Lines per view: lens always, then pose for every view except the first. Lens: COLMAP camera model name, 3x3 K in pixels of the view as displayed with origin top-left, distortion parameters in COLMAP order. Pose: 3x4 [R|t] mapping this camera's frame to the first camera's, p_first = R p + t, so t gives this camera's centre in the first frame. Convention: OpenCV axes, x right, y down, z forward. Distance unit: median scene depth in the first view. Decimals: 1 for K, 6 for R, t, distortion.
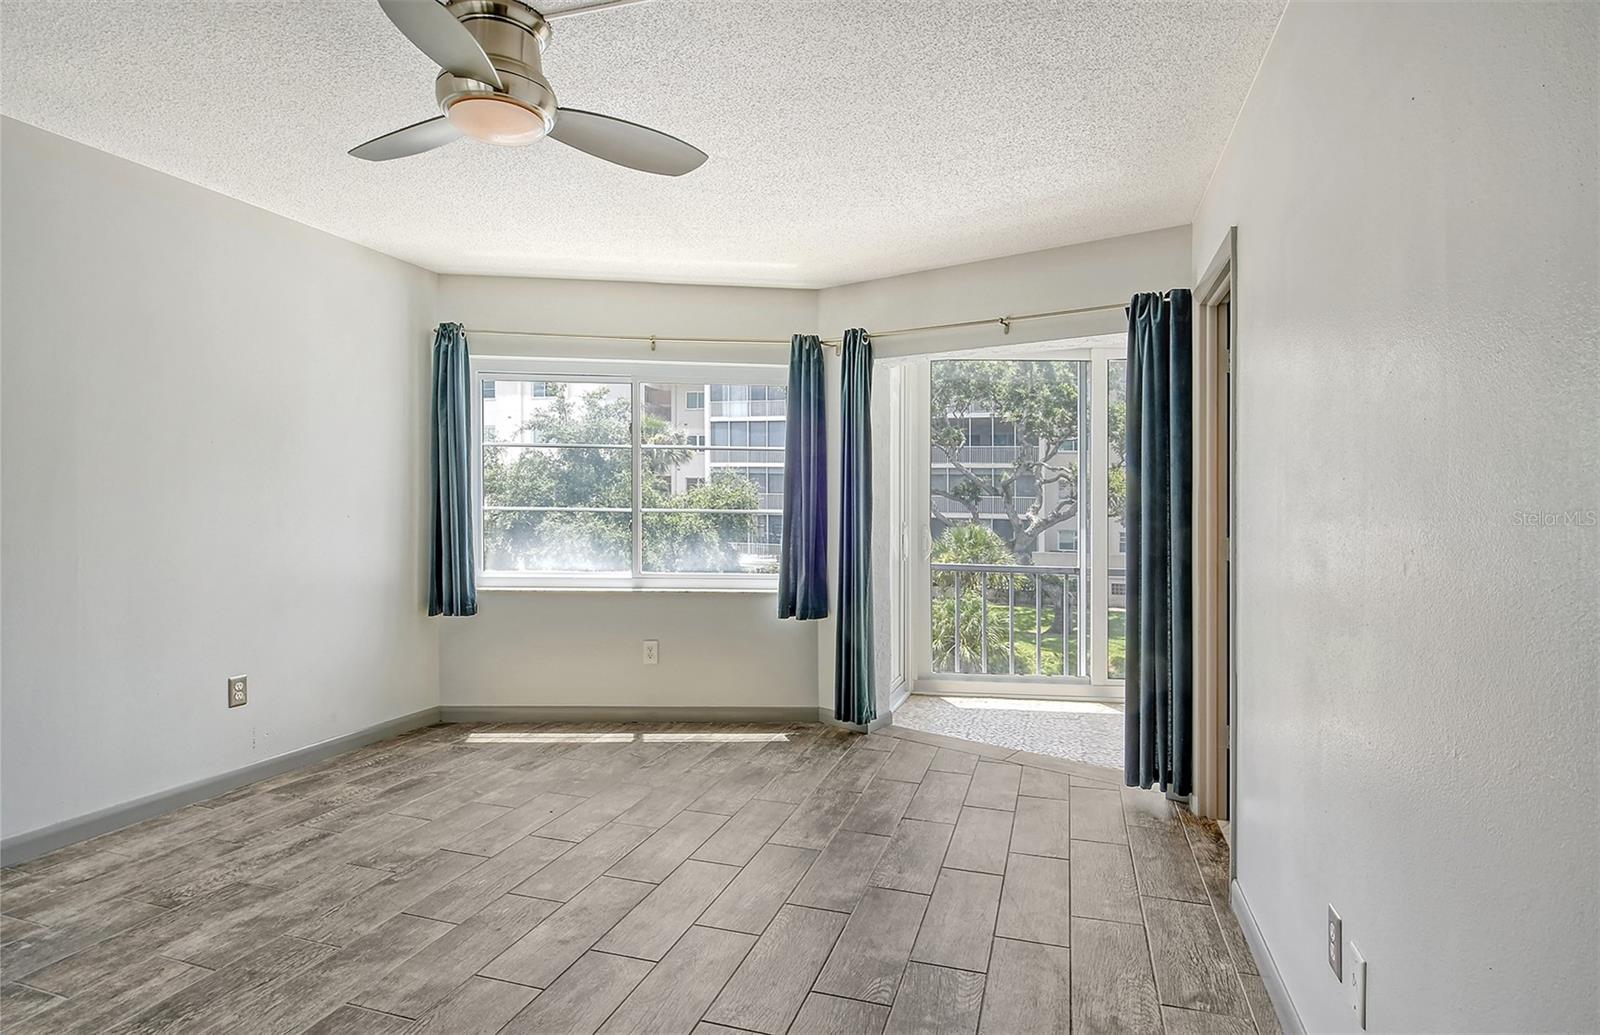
lens RADIAL K [[834.0, 0, 806.0], [0, 834.0, 512.3], [0, 0, 1]] dist [-0.012959, -0.002019]
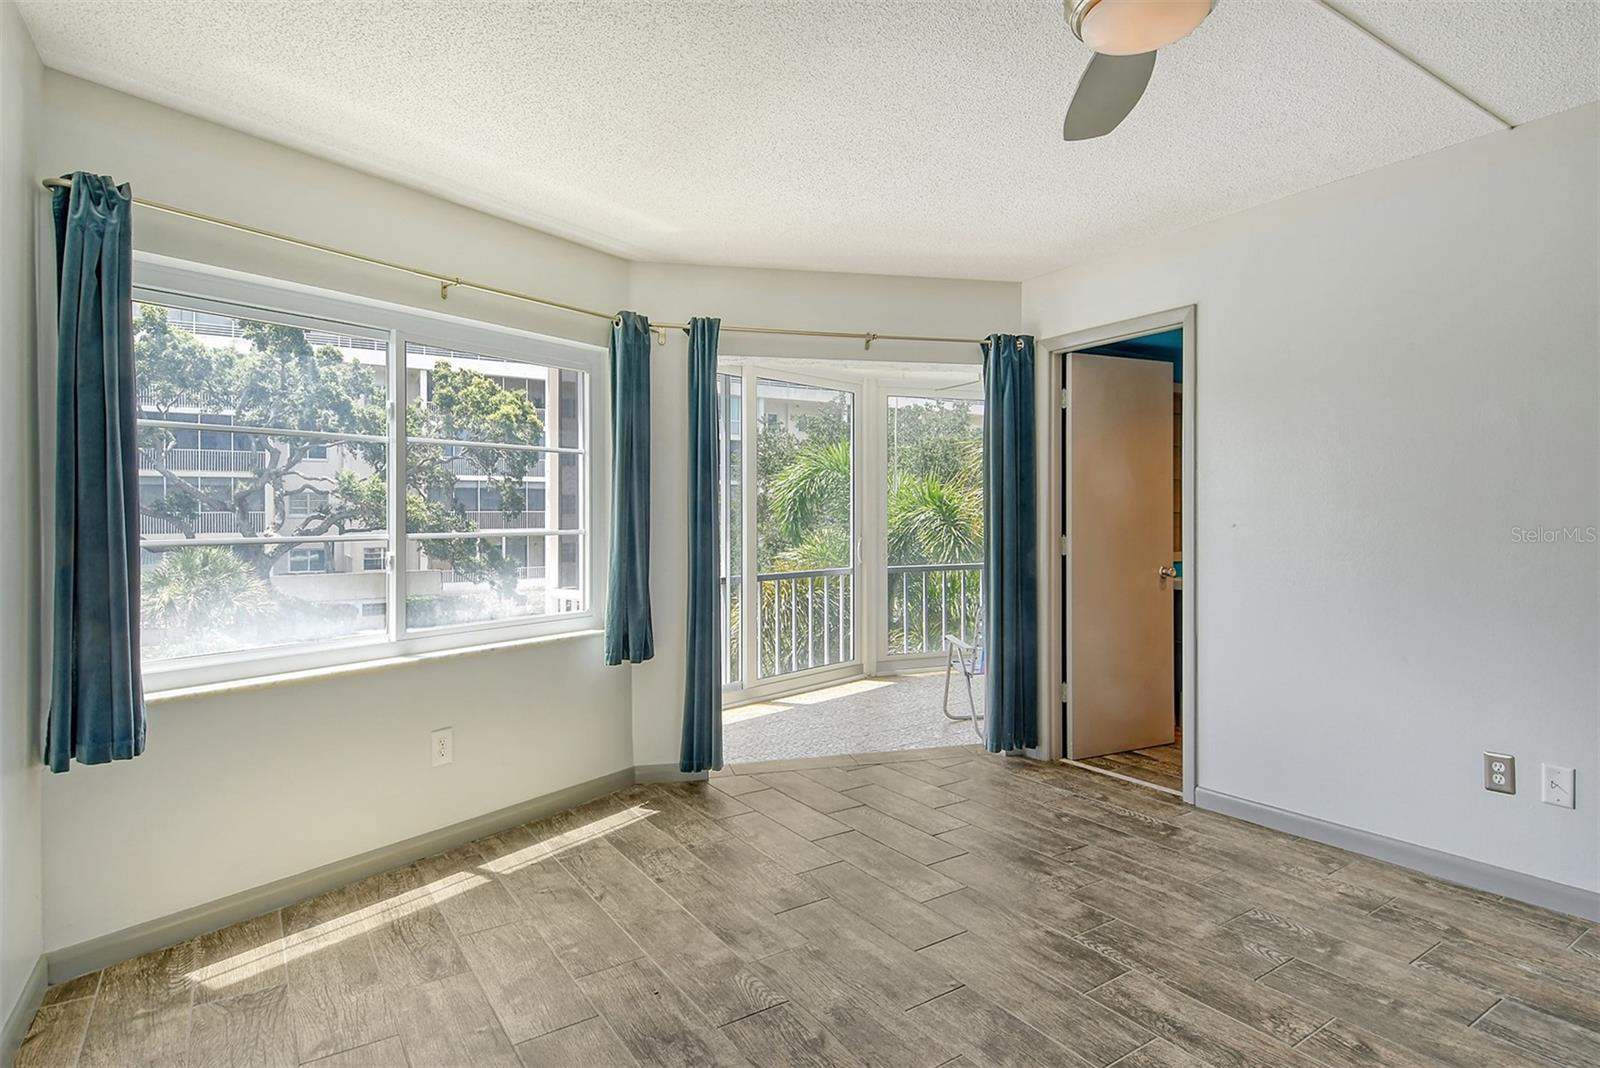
lens RADIAL K [[845.4, 0, 792.4], [0, 845.4, 527.1], [0, 0, 1]] dist [0.012132, -0.020601]
pose [[0.636682, -0.031223, 0.770494, -0.561183], [0.028914, 0.999444, 0.016608, -0.014047], [-0.770584, 0.011704, 0.637231, 0.364406]]
